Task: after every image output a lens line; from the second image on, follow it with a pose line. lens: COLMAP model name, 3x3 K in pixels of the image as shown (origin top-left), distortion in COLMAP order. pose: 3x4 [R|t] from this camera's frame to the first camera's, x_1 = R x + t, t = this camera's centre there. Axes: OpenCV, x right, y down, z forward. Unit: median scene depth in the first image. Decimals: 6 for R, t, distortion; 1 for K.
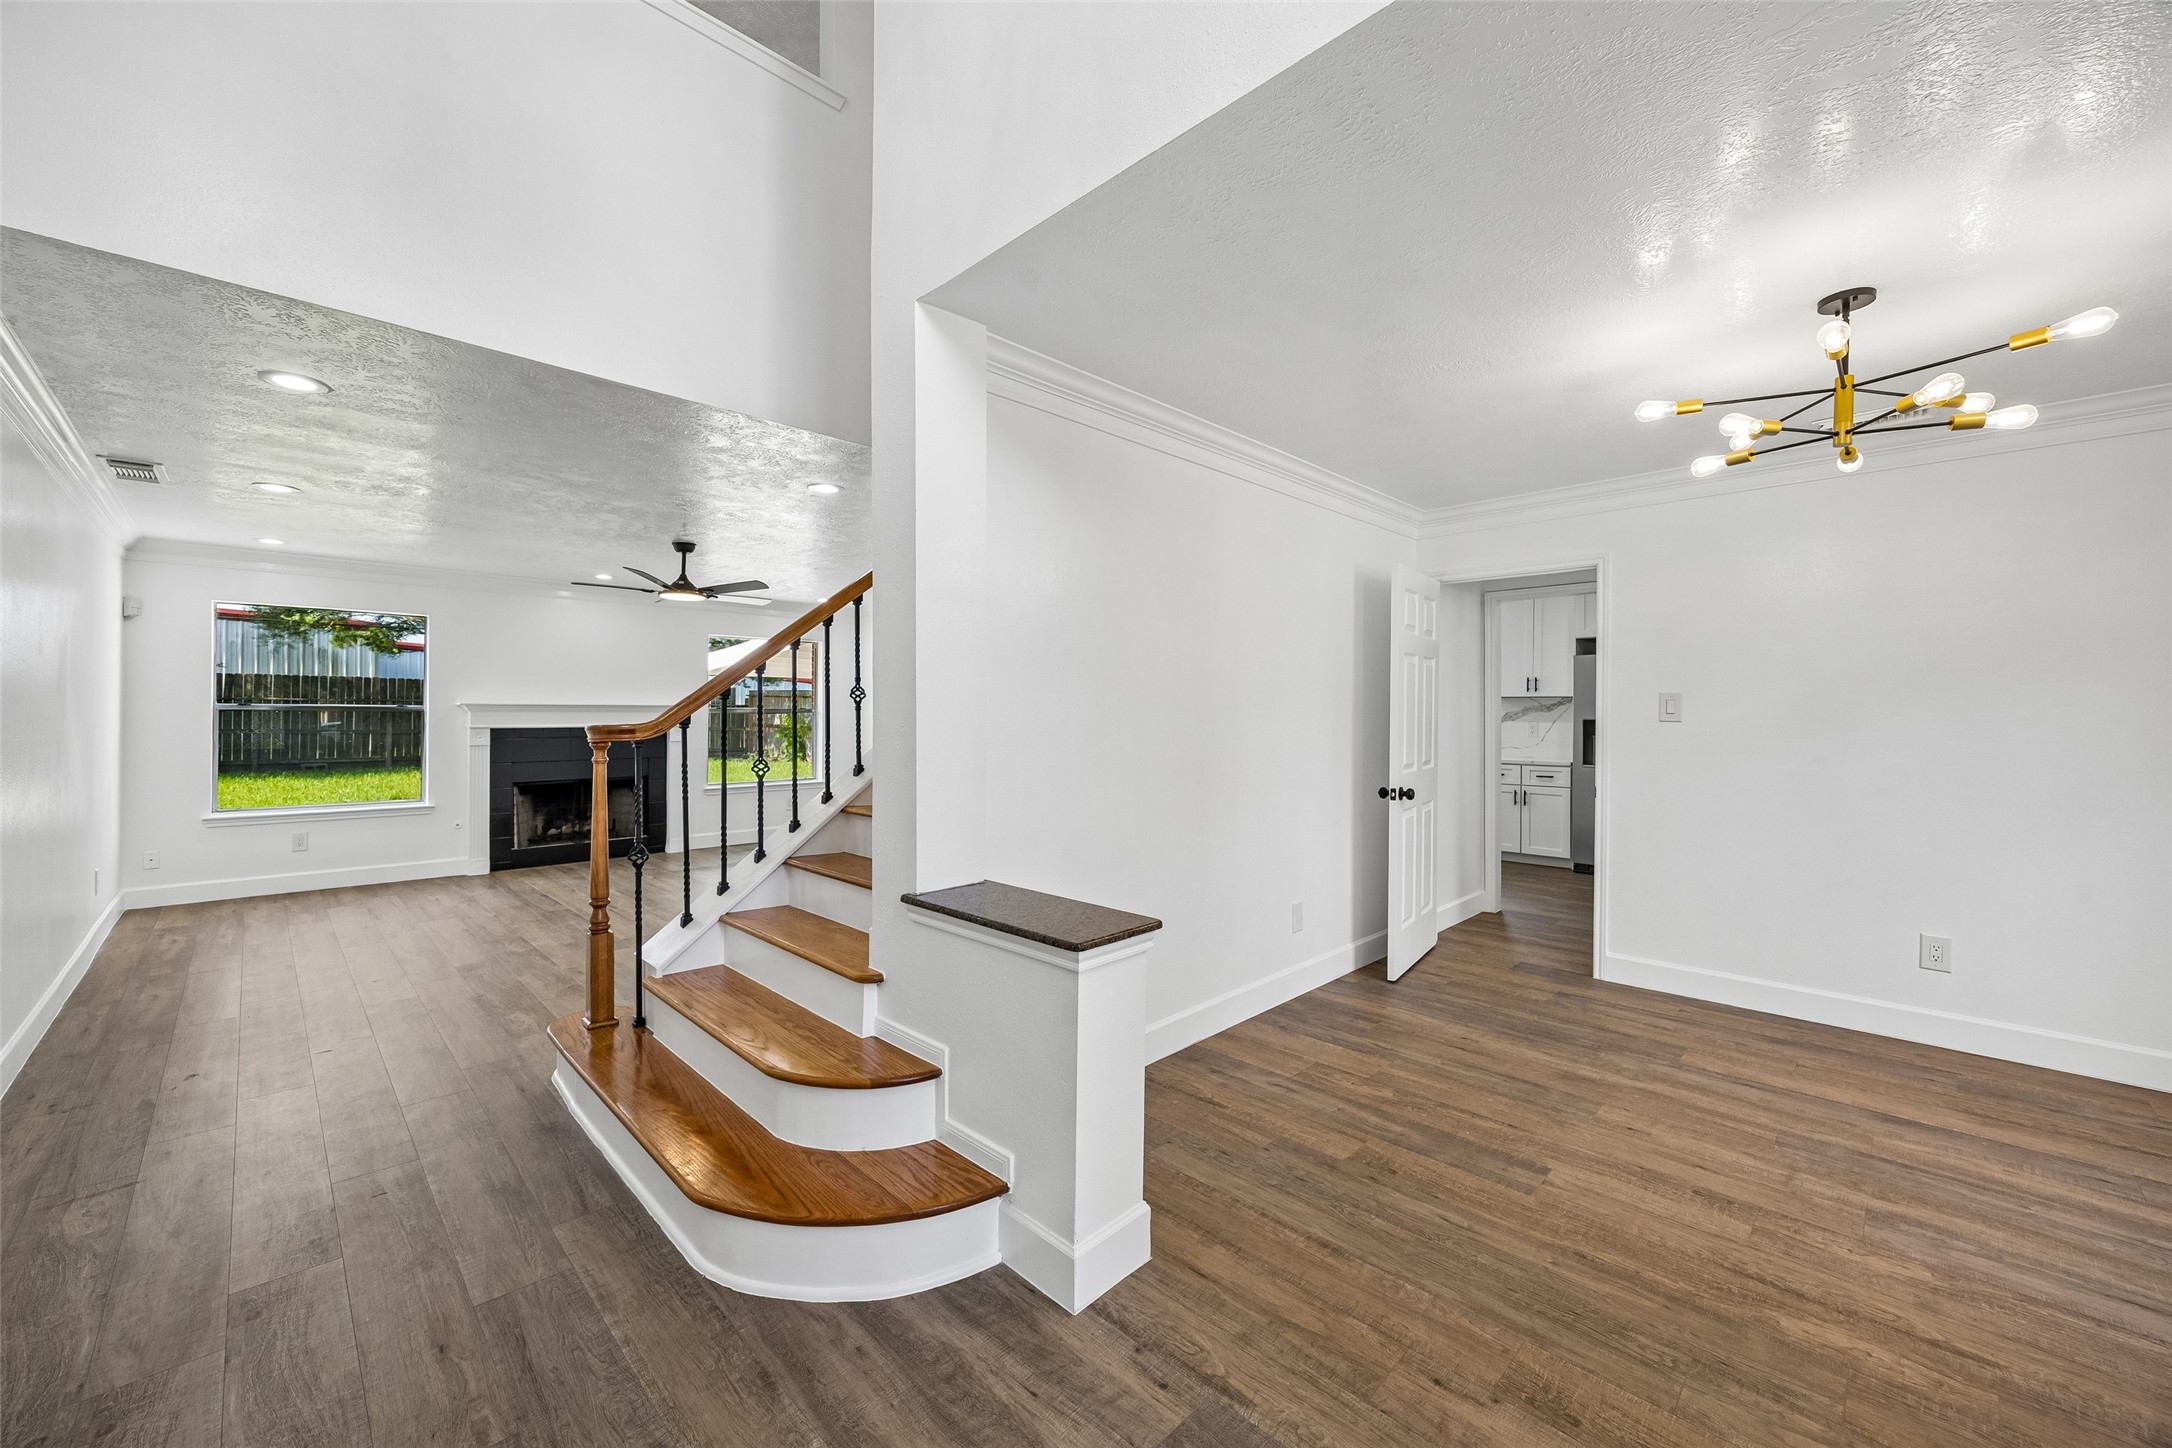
lens RADIAL K [[834.4, 0, 1088.3], [0, 834.4, 714.5], [0, 0, 1]] dist [-0.008540, -0.000084]
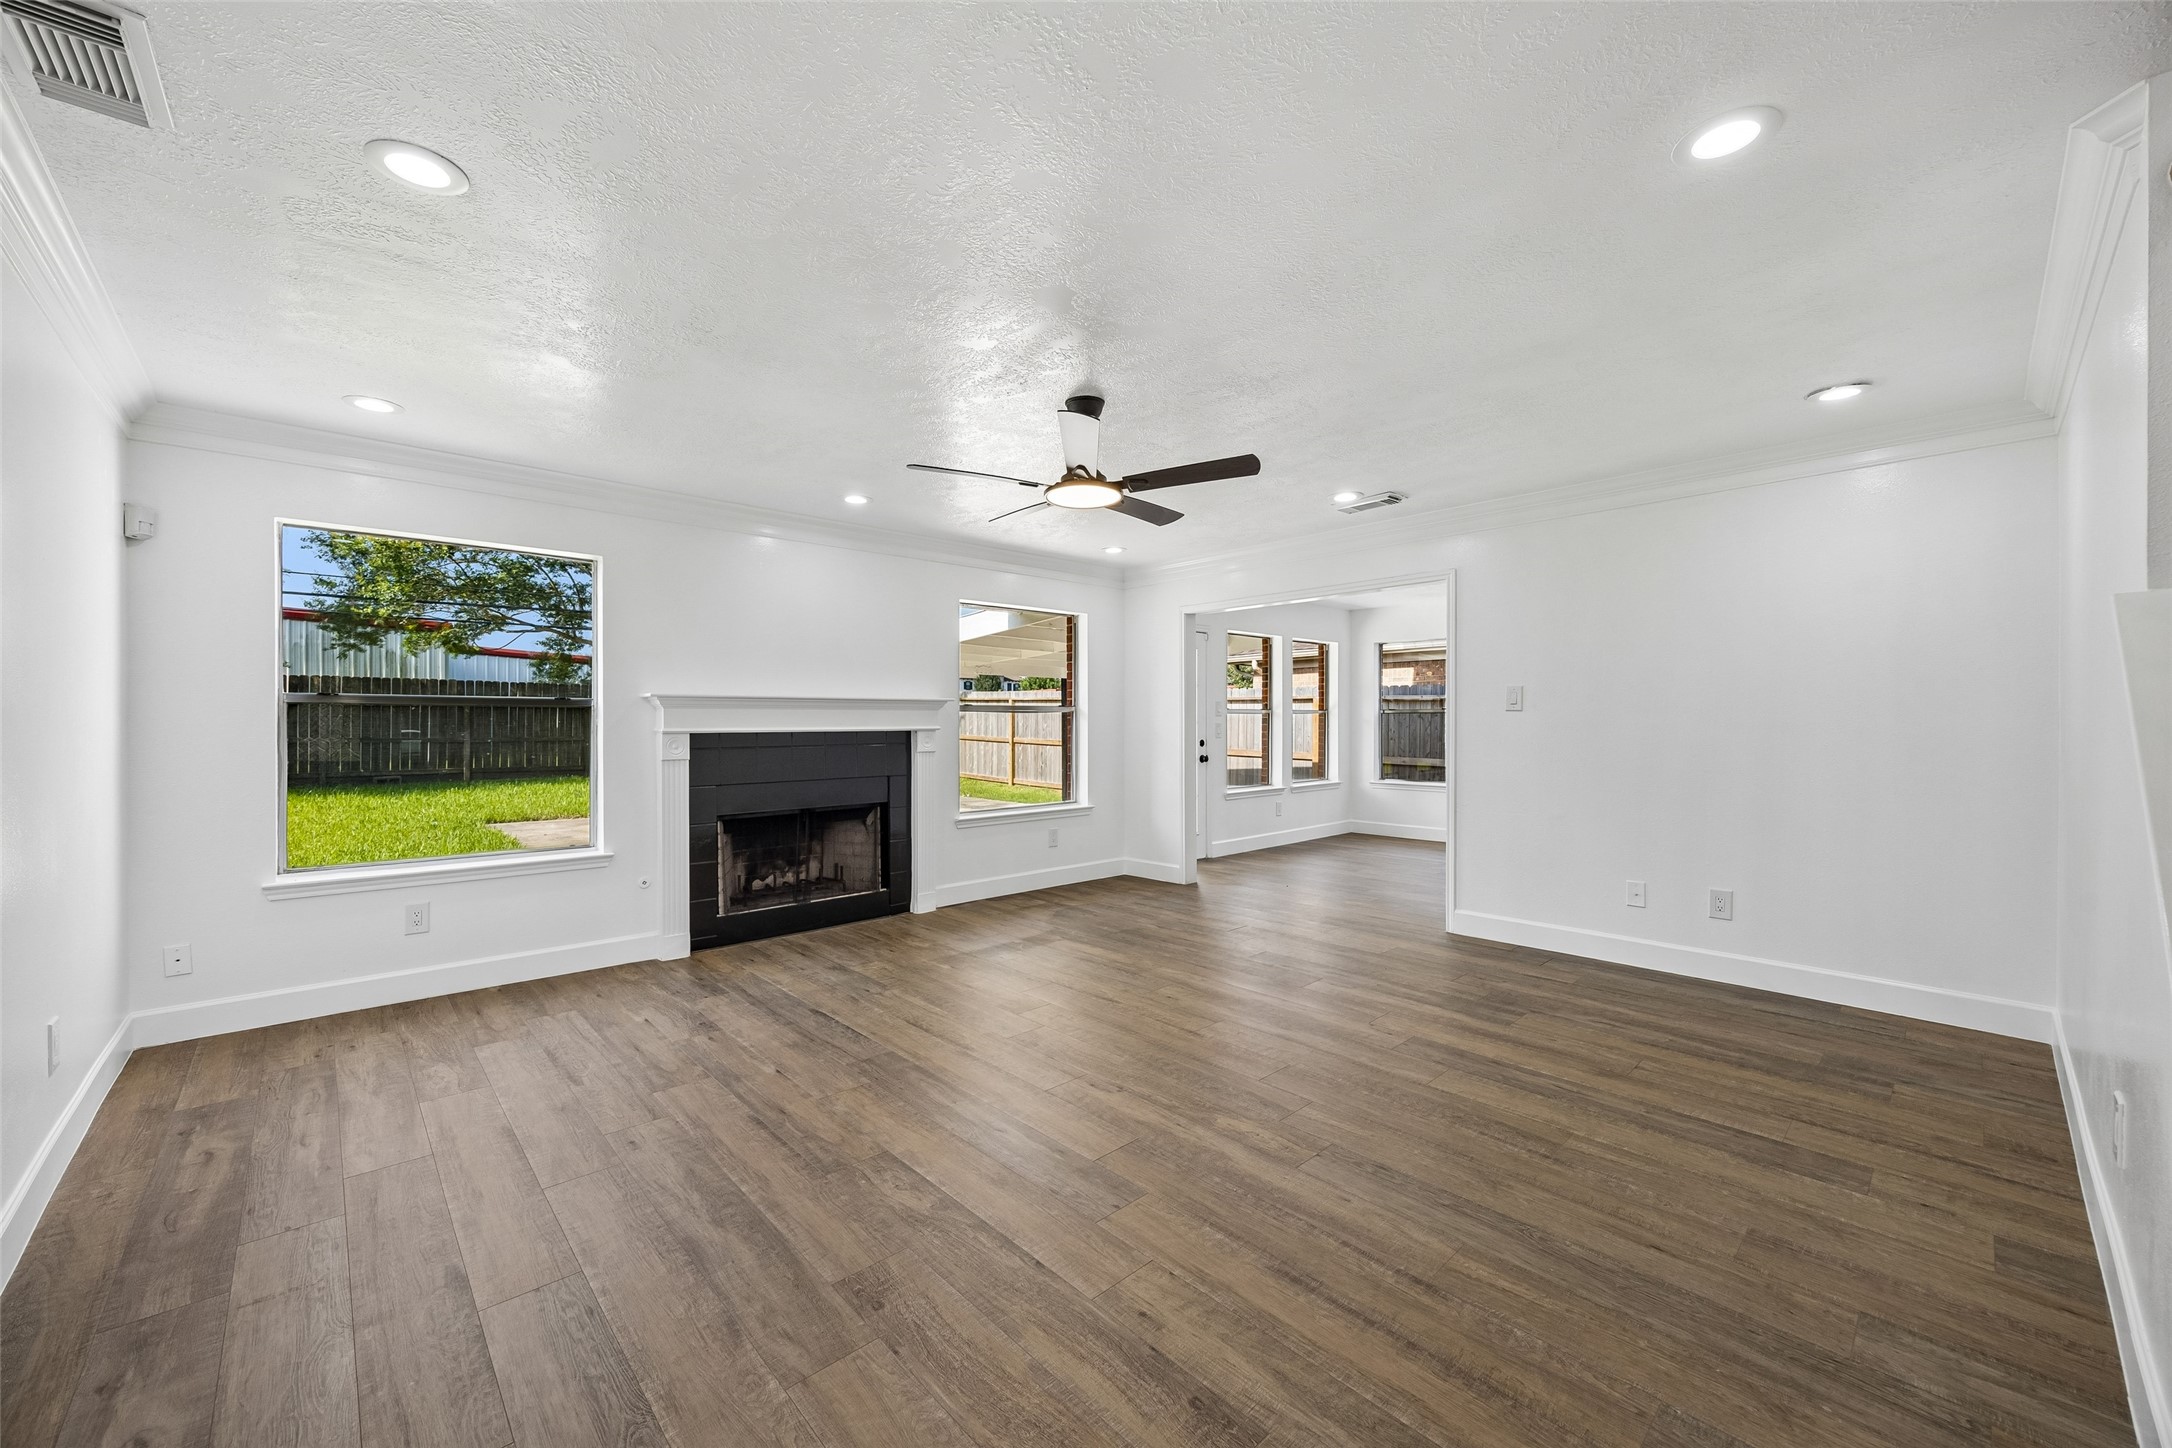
lens RADIAL K [[834.4, 0, 1088.6], [0, 834.4, 728.5], [0, 0, 1]] dist [-0.008540, -0.000084]
pose [[0.999257, -0.002594, -0.038457, -0.349714], [0.002860, 0.999972, 0.006866, 0.008545], [0.038438, -0.006971, 0.999237, 0.329697]]
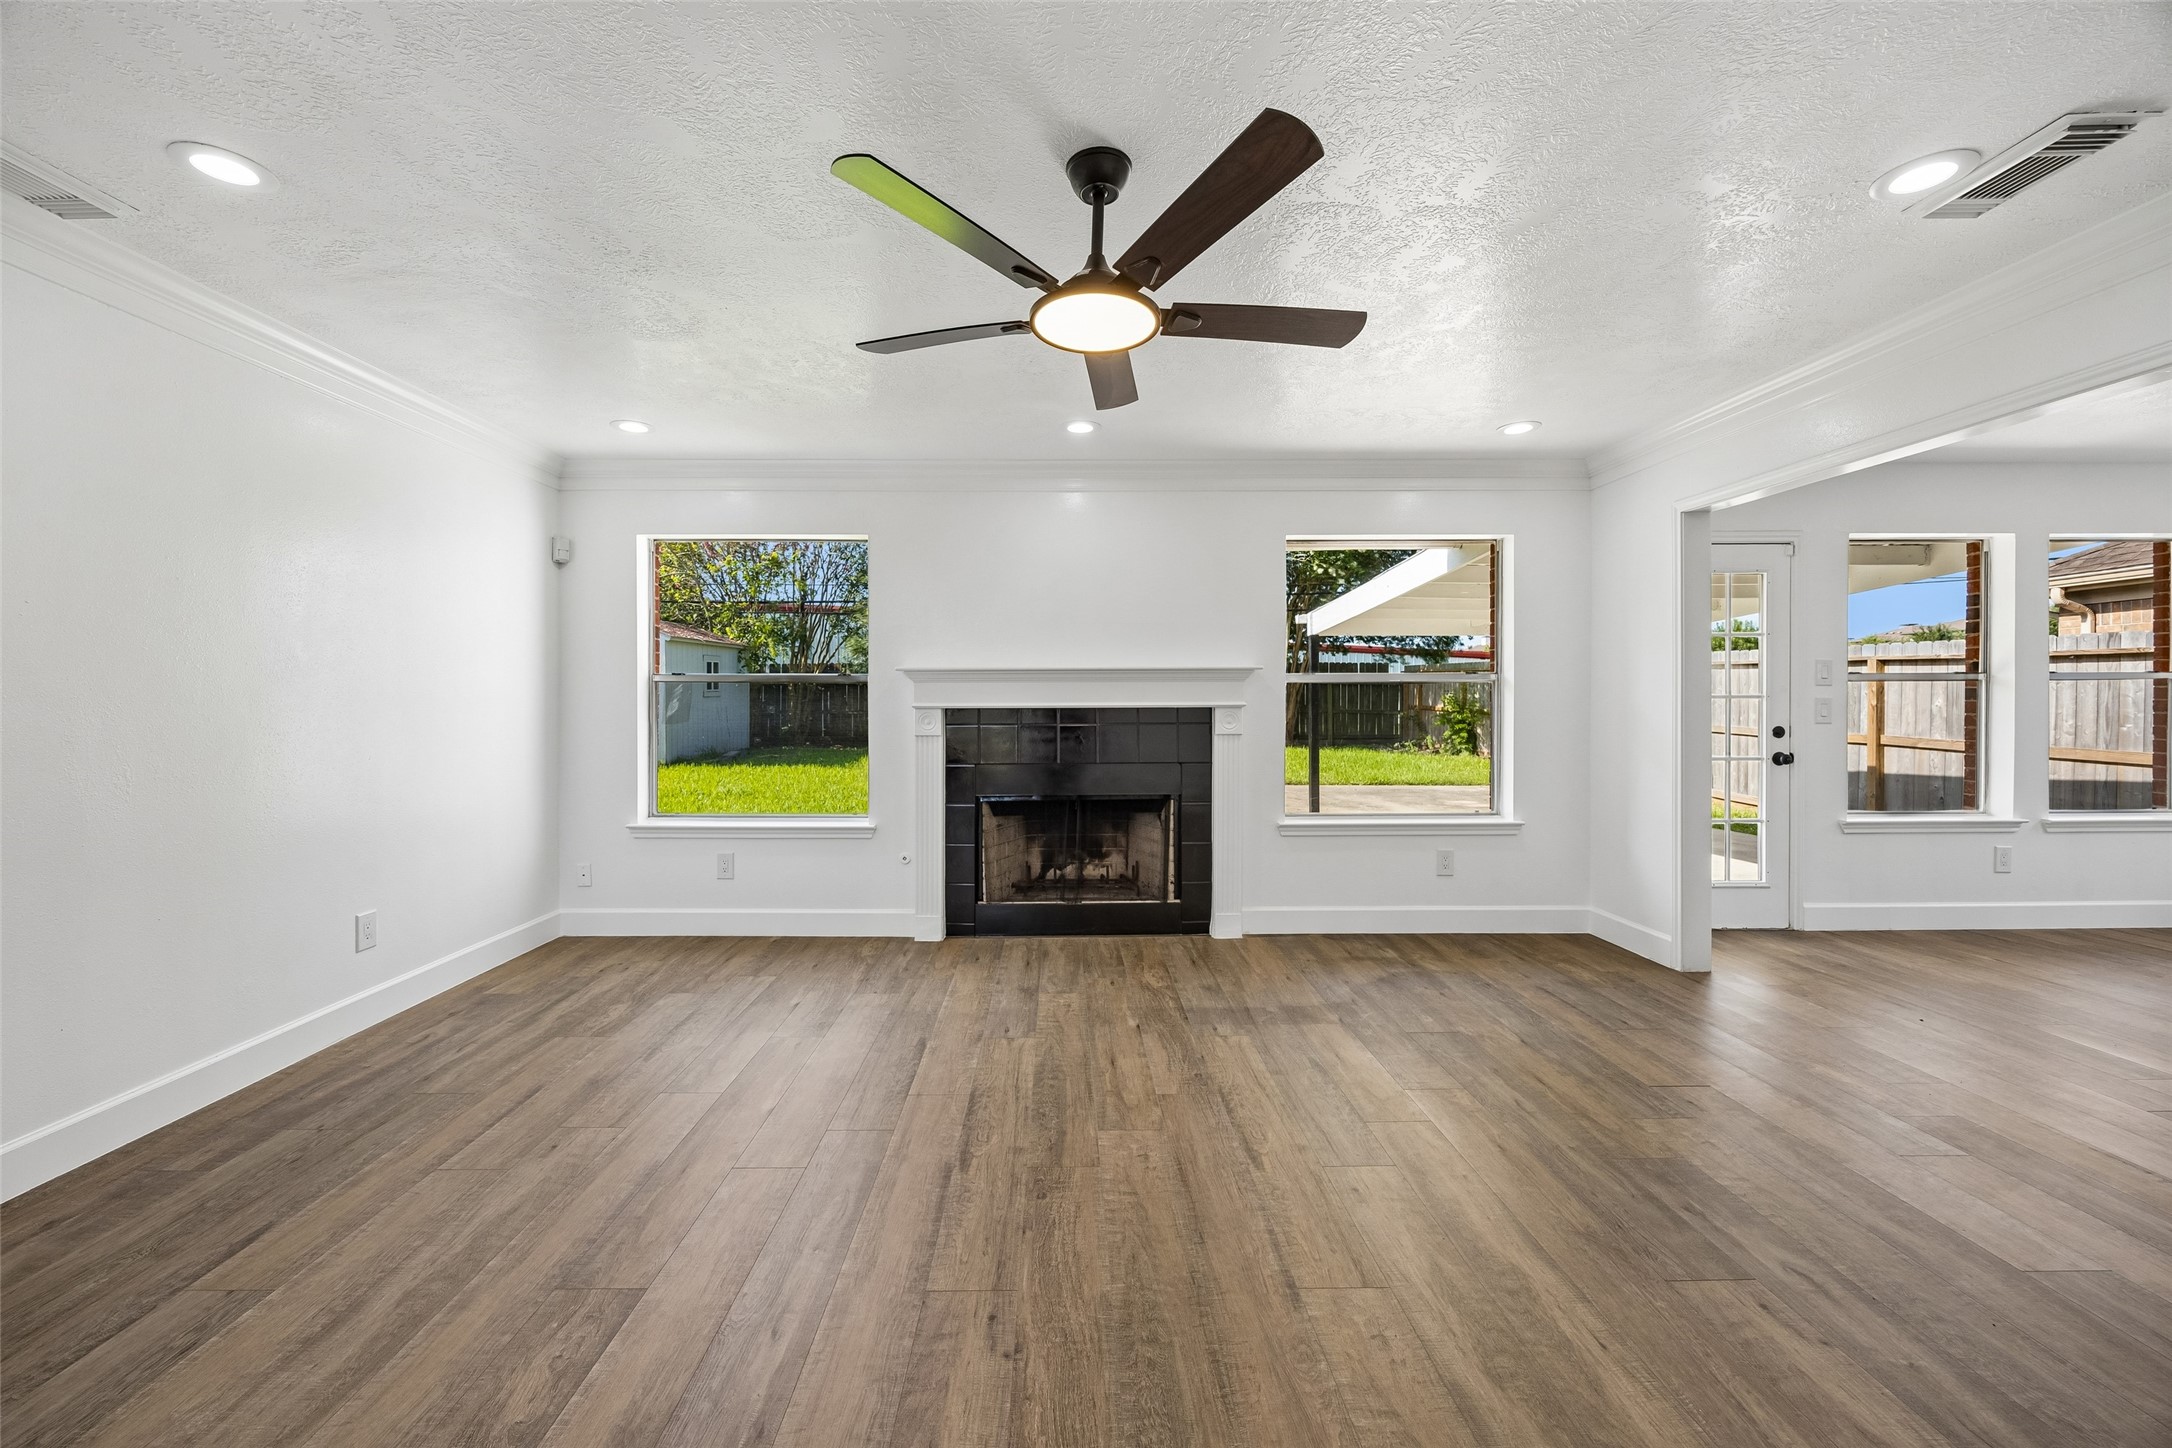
lens RADIAL K [[834.4, 0, 1077.6], [0, 834.4, 706.9], [0, 0, 1]] dist [-0.008540, -0.000084]
pose [[0.709134, 0.004960, -0.705056, -0.188879], [0.002029, 0.999957, 0.009075, 0.009146], [0.705070, -0.007866, 0.709094, 0.573441]]
